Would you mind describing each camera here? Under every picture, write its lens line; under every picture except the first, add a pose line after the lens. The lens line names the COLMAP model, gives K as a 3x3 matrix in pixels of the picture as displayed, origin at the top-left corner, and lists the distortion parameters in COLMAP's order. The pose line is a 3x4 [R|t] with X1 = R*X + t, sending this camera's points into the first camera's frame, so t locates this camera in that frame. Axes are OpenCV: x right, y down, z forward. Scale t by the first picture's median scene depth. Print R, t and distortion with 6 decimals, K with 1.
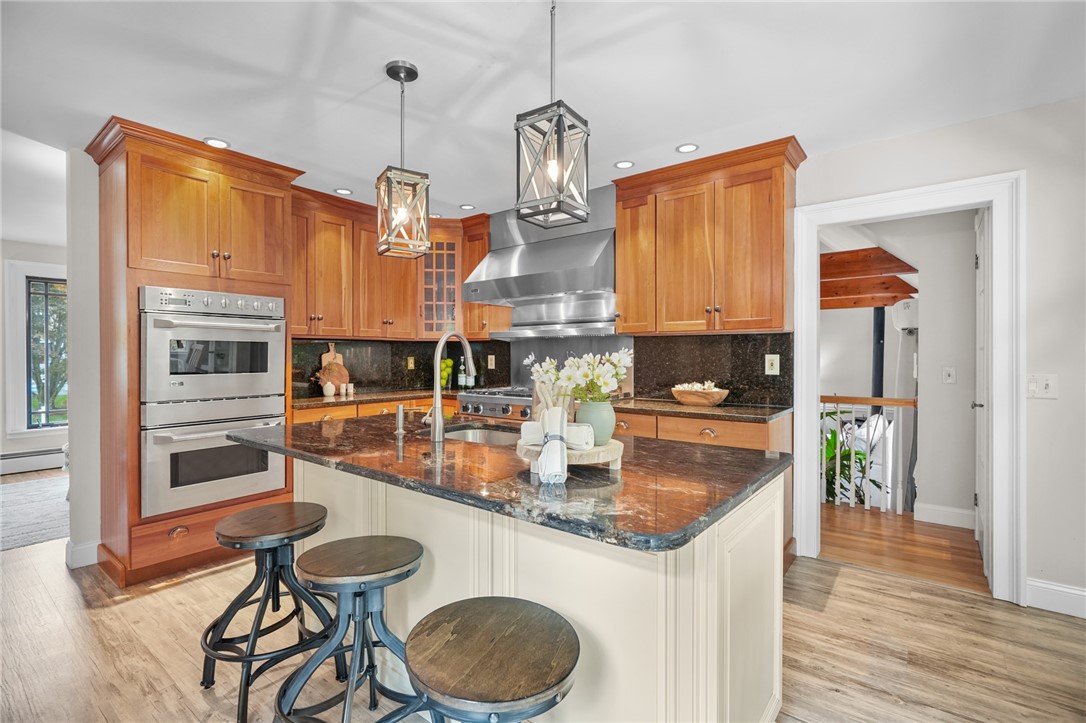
lens RADIAL K [[495.4, 0, 538.4], [0, 495.4, 356.1], [0, 0, 1]] dist [-0.000520, 0.000001]
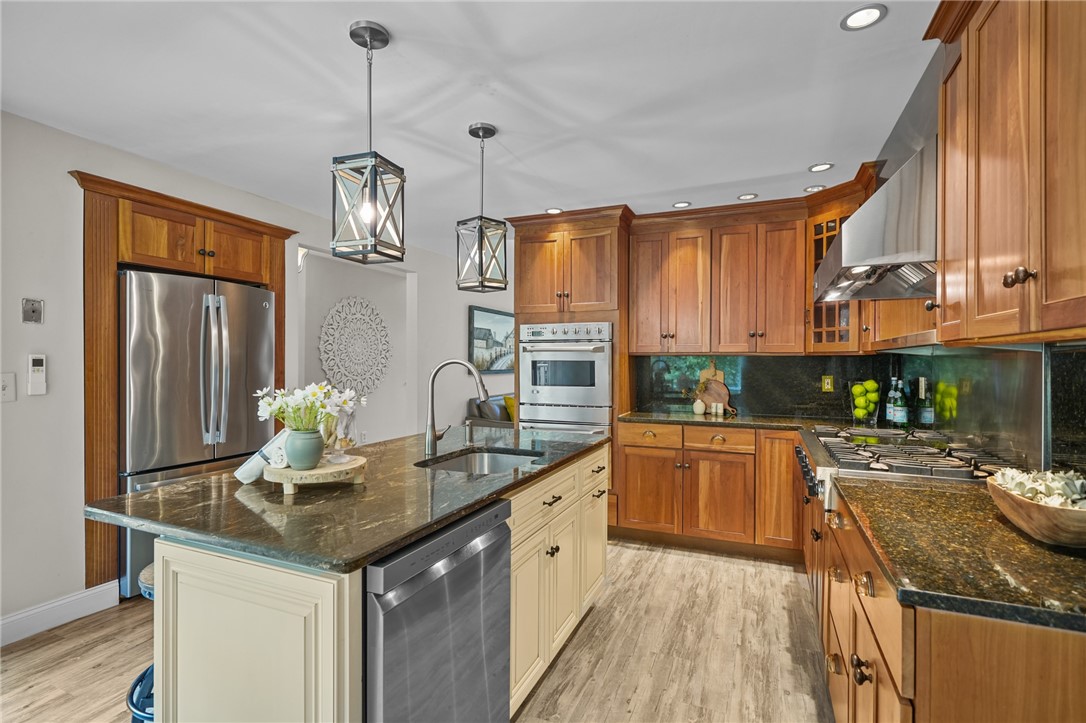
lens RADIAL K [[525.7, 0, 537.2], [0, 525.7, 362.2], [0, 0, 1]] dist [-0.000313, 0.000379]
pose [[0.257904, 0.004940, -0.966158, 0.615865], [-0.005978, 0.999976, 0.003517, -0.028988], [0.966152, 0.004869, 0.257927, 0.535107]]
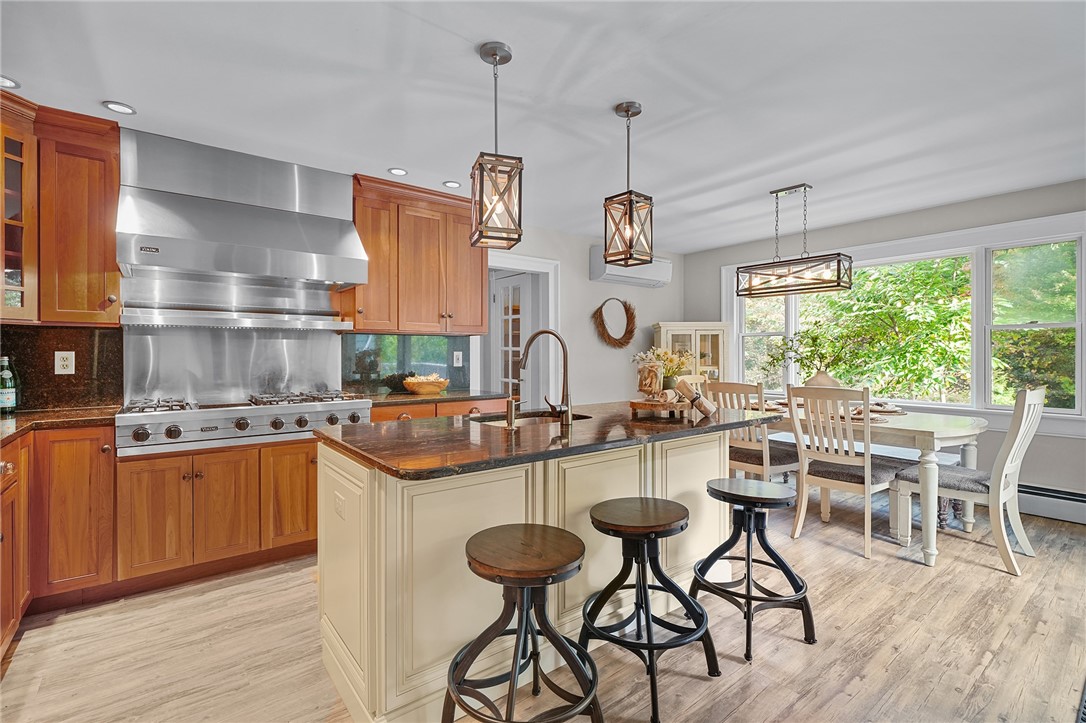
lens RADIAL K [[495.4, 0, 538.4], [0, 495.4, 356.1], [0, 0, 1]] dist [-0.000520, 0.000001]
pose [[0.241759, -0.003084, 0.970331, -0.782070], [0.002864, 0.999993, 0.002465, 0.005995], [-0.970332, 0.002183, 0.241767, 0.455264]]
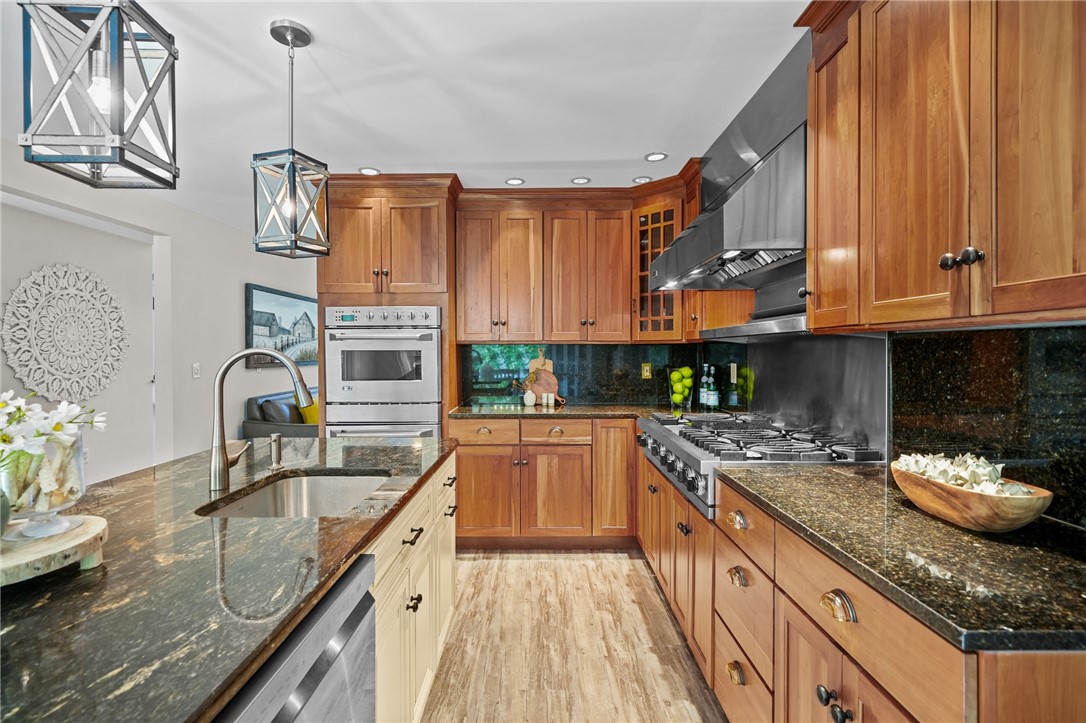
lens RADIAL K [[521.5, 0, 538.7], [0, 521.5, 356.8], [0, 0, 1]] dist [-0.000517, 0.000550]
pose [[0.617796, 0.008404, -0.786294, 0.443520], [0.000538, 0.999938, 0.011111, -0.027543], [0.786339, -0.007288, 0.617753, 0.515555]]
